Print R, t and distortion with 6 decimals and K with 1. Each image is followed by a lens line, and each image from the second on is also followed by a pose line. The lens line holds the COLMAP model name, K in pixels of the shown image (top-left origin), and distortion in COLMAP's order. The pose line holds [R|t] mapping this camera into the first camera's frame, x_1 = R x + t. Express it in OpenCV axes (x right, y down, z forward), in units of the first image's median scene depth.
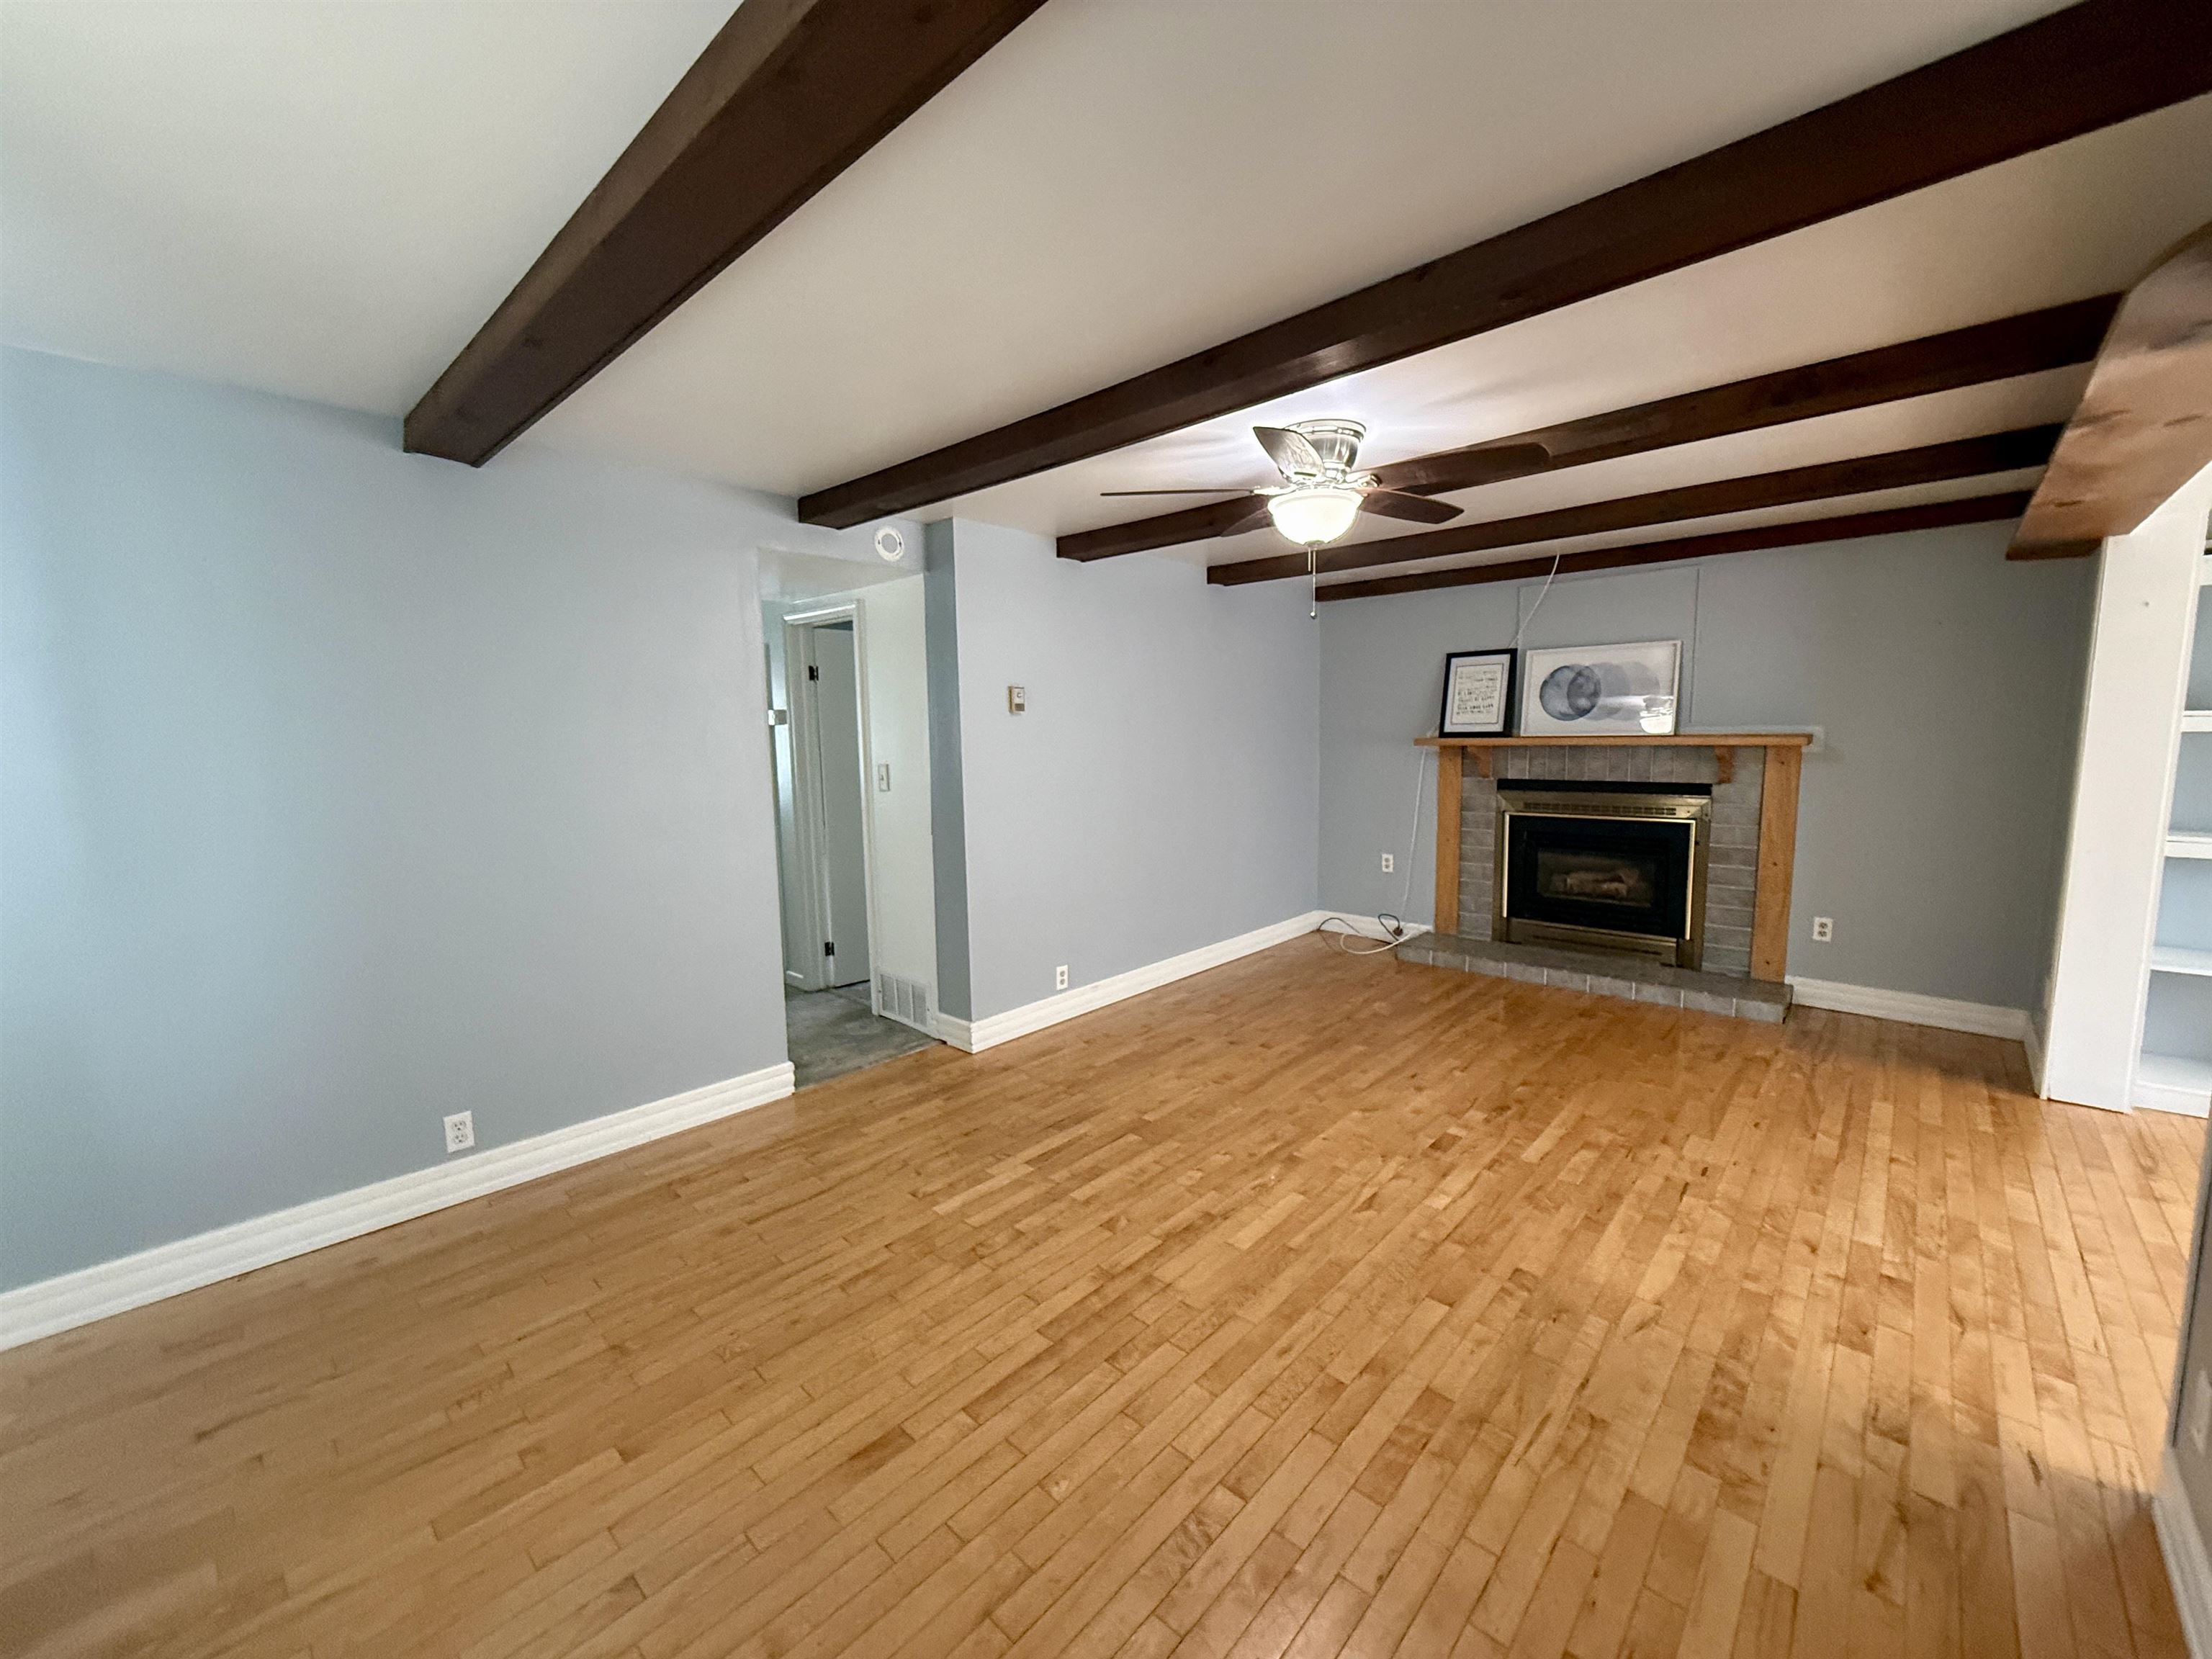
lens RADIAL K [[882.2, 0, 1107.8], [0, 882.2, 833.5], [0, 0, 1]] dist [0.001978, 0.000151]
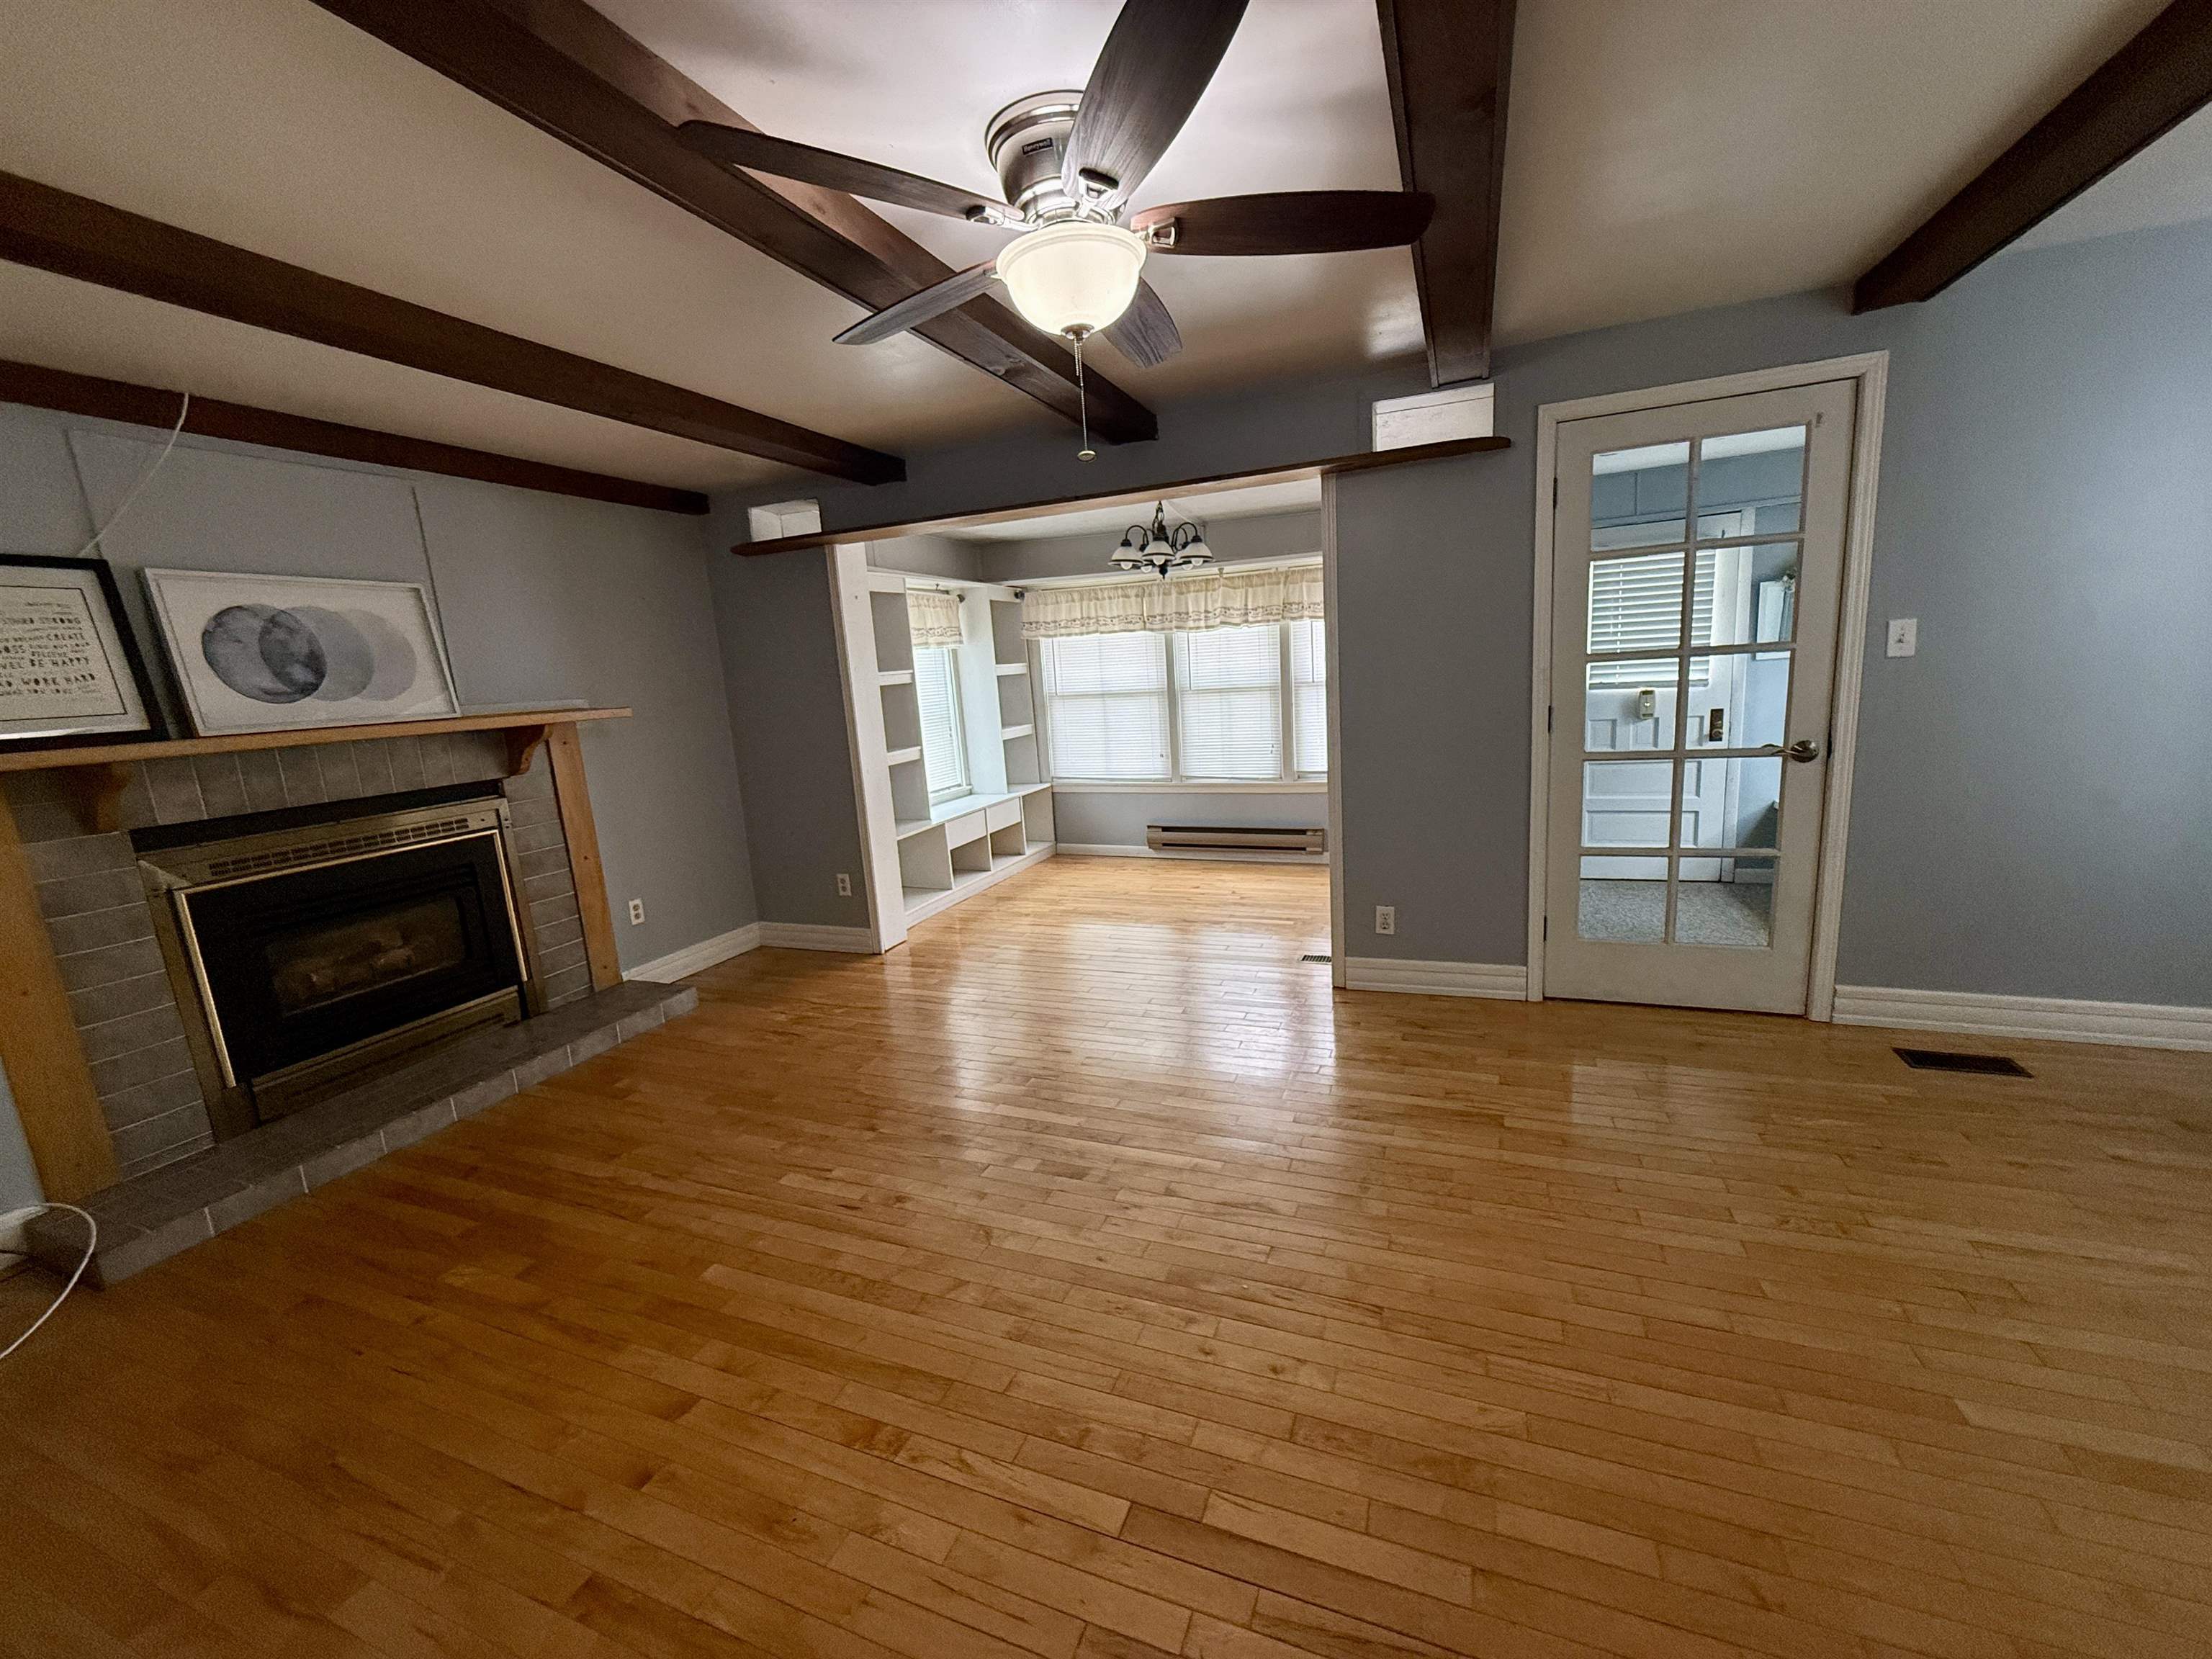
lens RADIAL K [[882.2, 0, 1107.8], [0, 882.2, 833.5], [0, 0, 1]] dist [0.001978, 0.000151]
pose [[-0.359995, -0.129239, 0.923960, -0.295566], [0.182093, 0.961578, 0.205449, -0.092019], [-0.915011, 0.242207, -0.322629, 0.987705]]
